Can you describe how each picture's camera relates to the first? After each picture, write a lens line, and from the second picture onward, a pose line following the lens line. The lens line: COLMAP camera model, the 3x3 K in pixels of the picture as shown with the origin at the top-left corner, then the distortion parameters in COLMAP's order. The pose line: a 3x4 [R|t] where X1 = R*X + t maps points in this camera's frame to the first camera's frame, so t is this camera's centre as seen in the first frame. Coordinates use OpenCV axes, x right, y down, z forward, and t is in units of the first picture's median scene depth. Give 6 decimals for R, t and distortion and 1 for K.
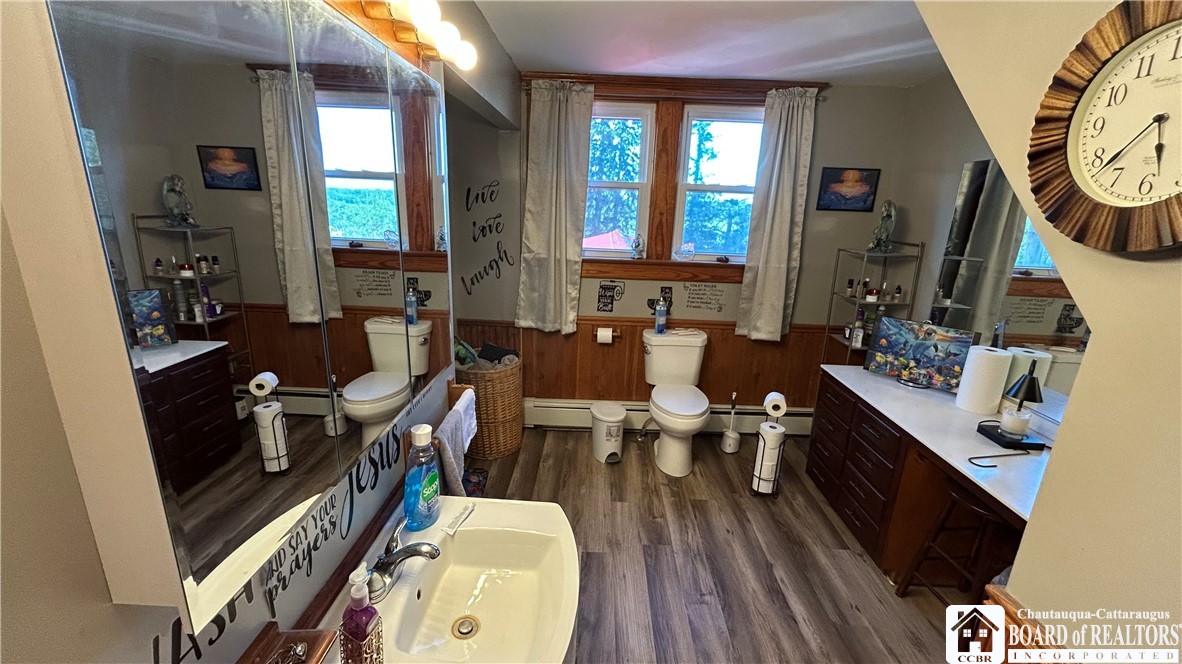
lens RADIAL K [[476.4, 0, 595.0], [0, 476.4, 332.4], [0, 0, 1]] dist [0.000536, 0.000580]
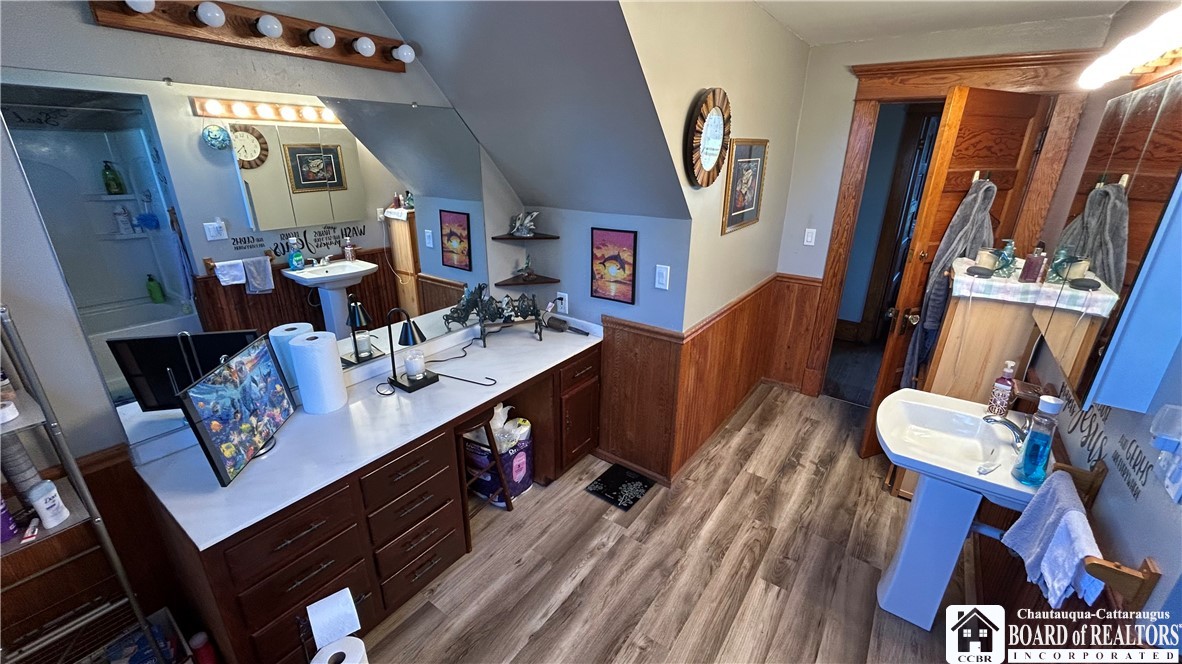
lens RADIAL K [[476.4, 0, 590.6], [0, 476.4, 337.8], [0, 0, 1]] dist [0.000536, 0.000580]
pose [[-0.821632, -0.248943, 0.512785, 0.002105], [0.107515, 0.815765, 0.568303, -0.280479], [-0.559787, 0.522068, -0.643493, 0.919463]]
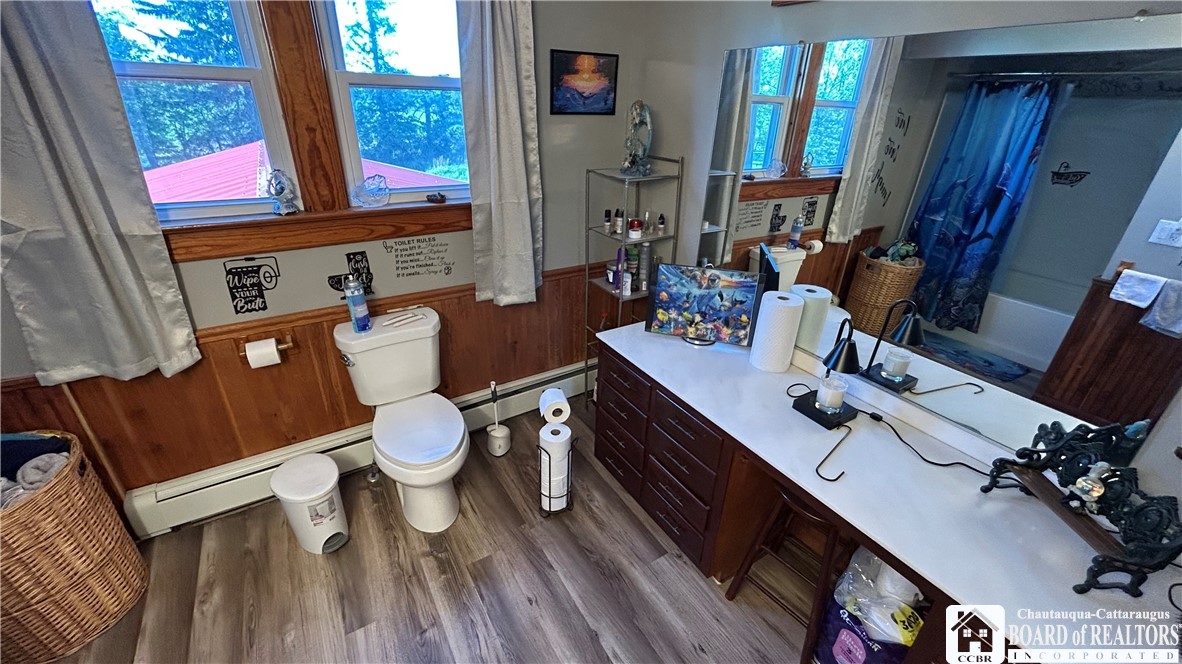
lens RADIAL K [[476.4, 0, 591.6], [0, 476.4, 331.6], [0, 0, 1]] dist [0.000536, 0.000580]
pose [[0.840204, -0.248262, 0.482102, 0.092939], [0.143296, 0.959090, 0.244156, -0.115854], [-0.522994, -0.136058, 0.841407, 0.336752]]
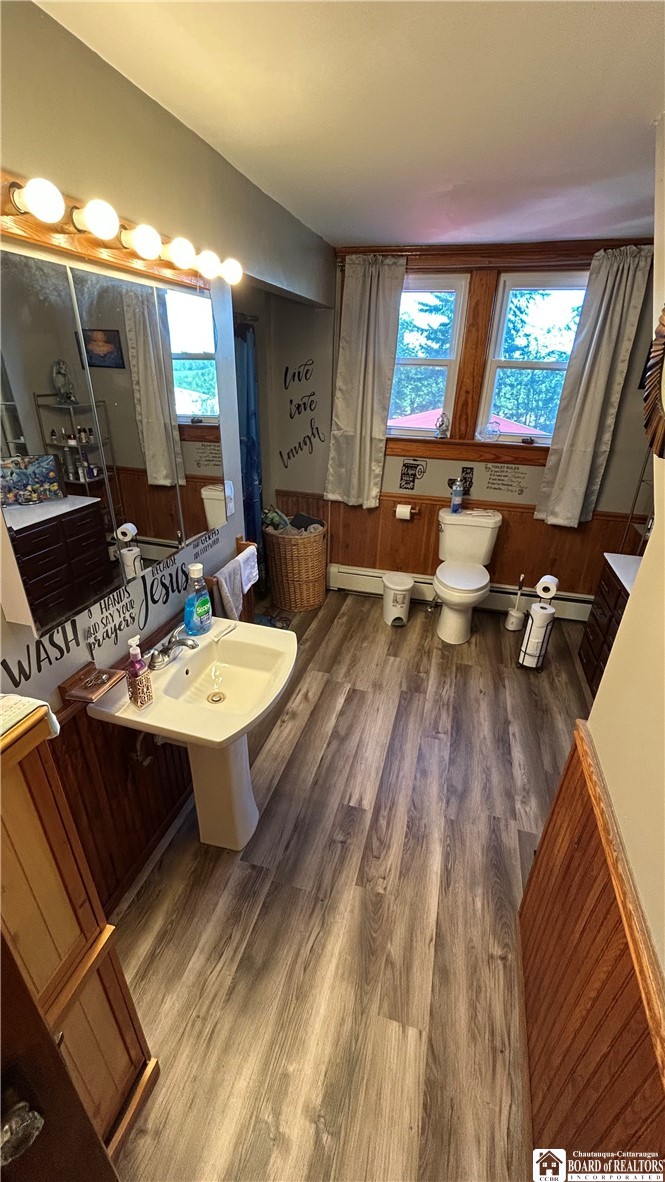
lens RADIAL K [[476.4, 0, 335.7], [0, 476.4, 594.3], [0, 0, 1]] dist [0.000536, 0.000580]
pose [[0.968877, 0.099189, -0.226803, 0.149765], [-0.056851, 0.980882, 0.186117, -0.002052], [0.240927, -0.167430, 0.955992, -0.109951]]
